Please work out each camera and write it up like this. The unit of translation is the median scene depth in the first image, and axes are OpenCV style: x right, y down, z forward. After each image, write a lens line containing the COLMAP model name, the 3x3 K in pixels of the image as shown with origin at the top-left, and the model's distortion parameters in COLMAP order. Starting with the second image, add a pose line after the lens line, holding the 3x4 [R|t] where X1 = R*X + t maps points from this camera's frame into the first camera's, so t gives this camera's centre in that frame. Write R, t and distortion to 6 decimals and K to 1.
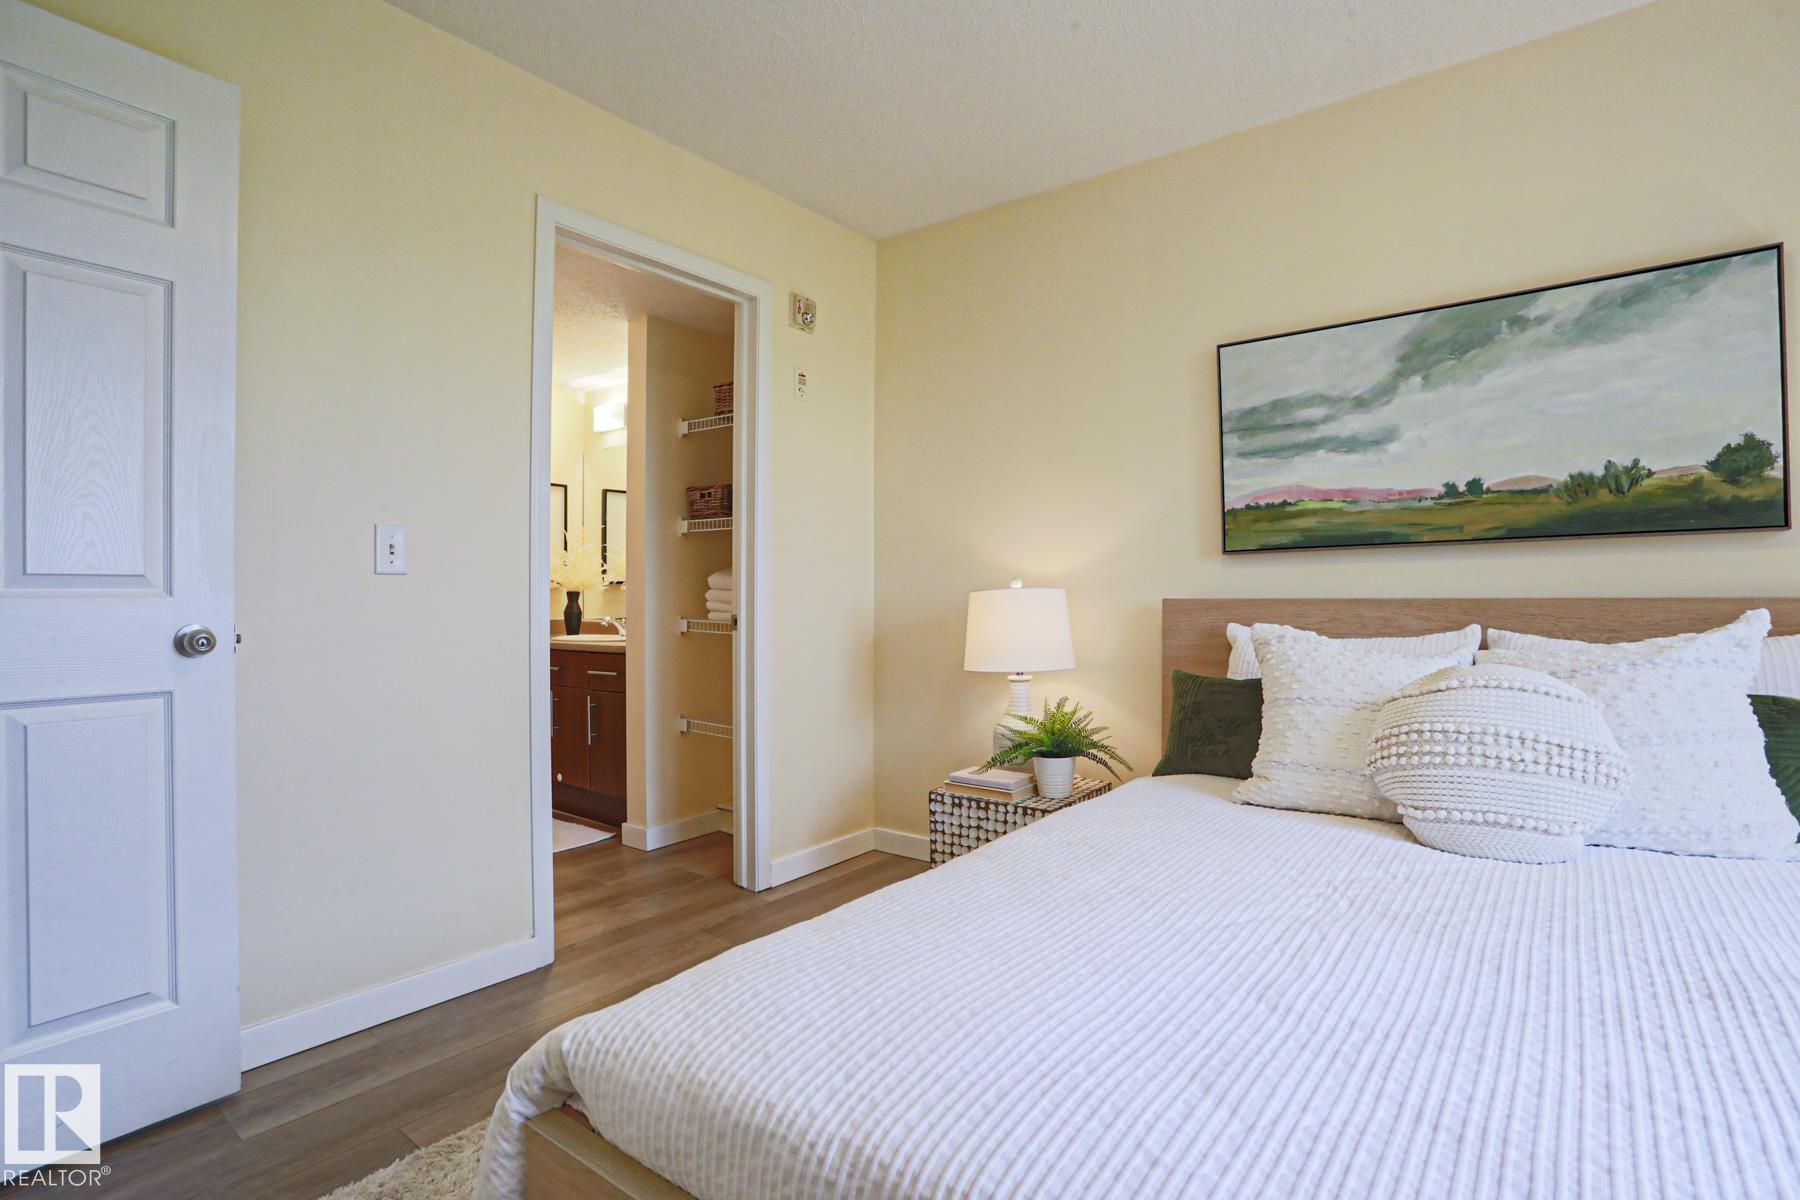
lens RADIAL K [[887.3, 0, 900.0], [0, 887.3, 596.5], [0, 0, 1]] dist [-0.082402, 0.038676]
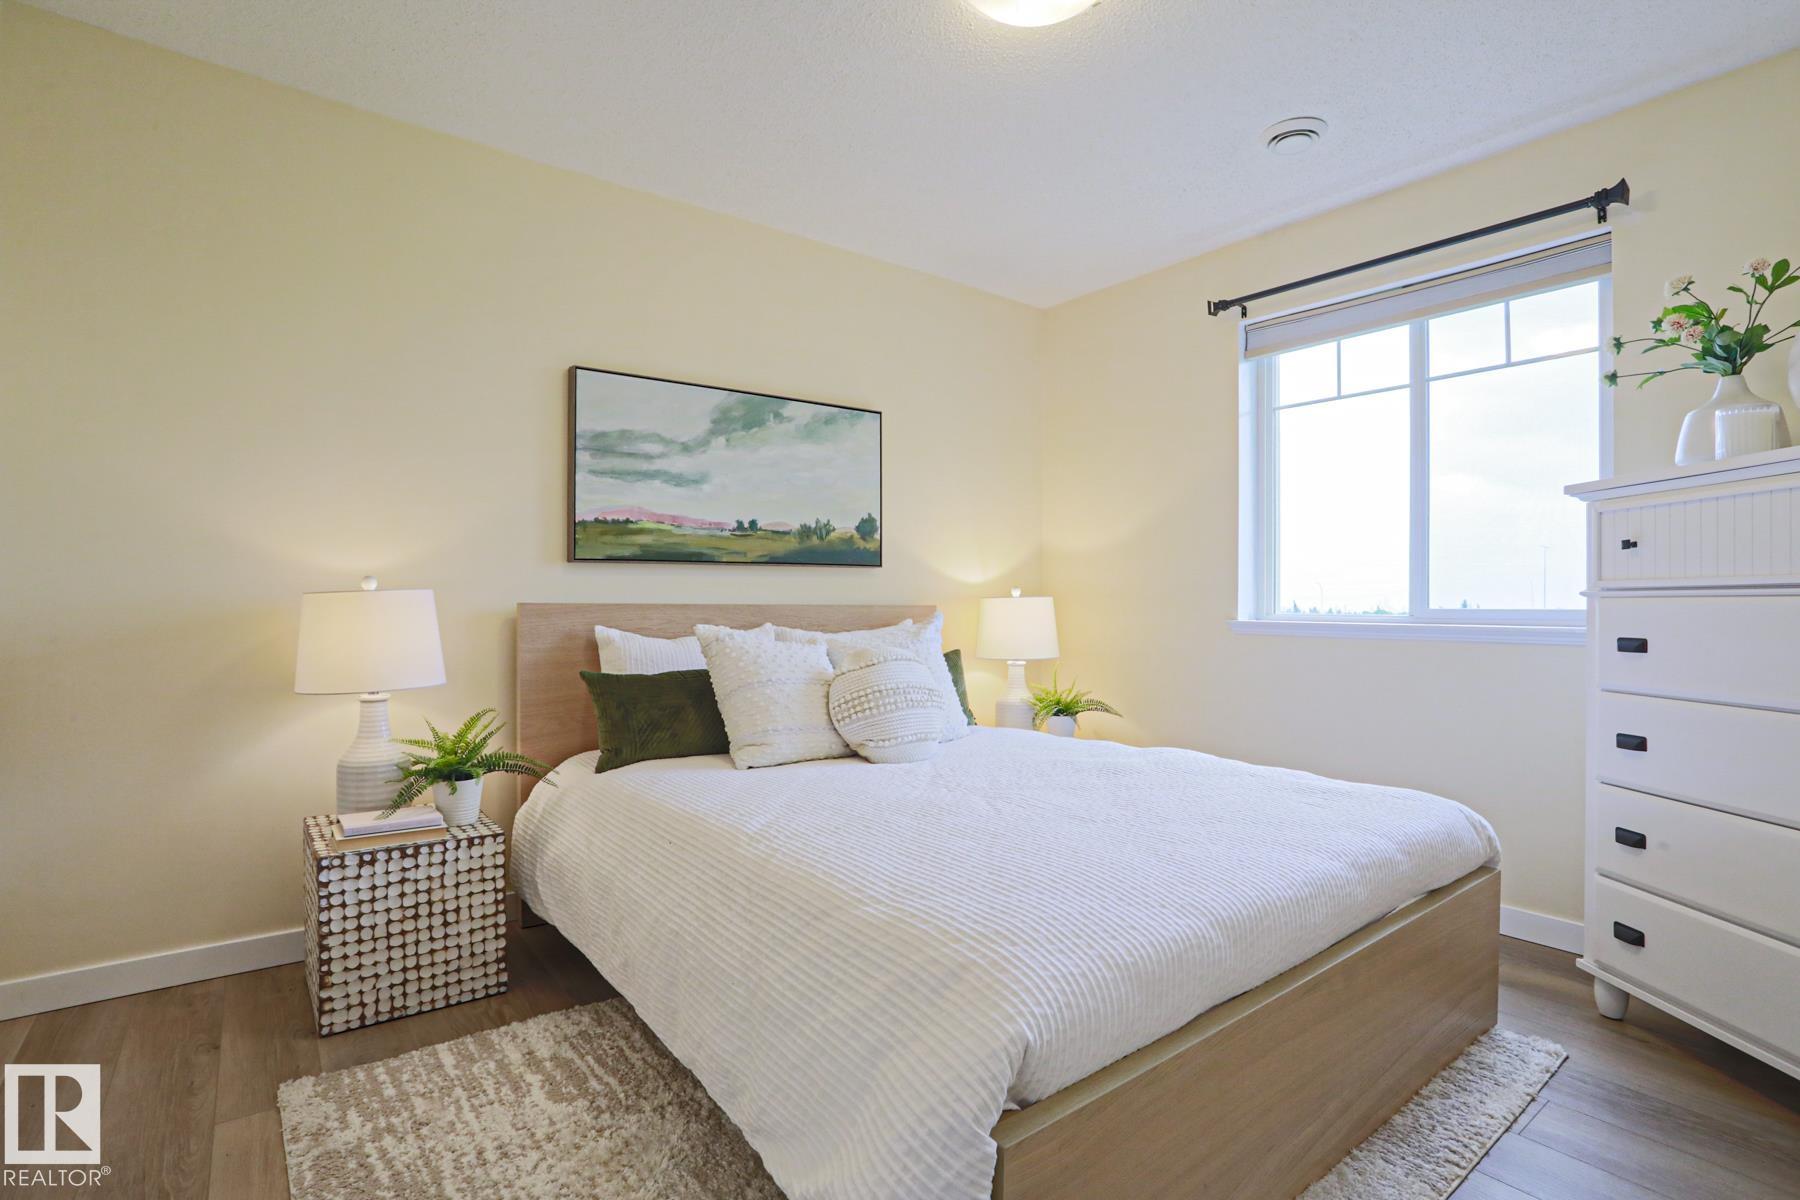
lens RADIAL K [[887.3, 0, 900.0], [0, 887.3, 596.5], [0, 0, 1]] dist [-0.082402, 0.038676]
pose [[0.236668, 0.010337, 0.971536, -0.622215], [-0.011744, 0.999901, -0.007778, -0.002081], [-0.971520, -0.009568, 0.236766, 0.387283]]
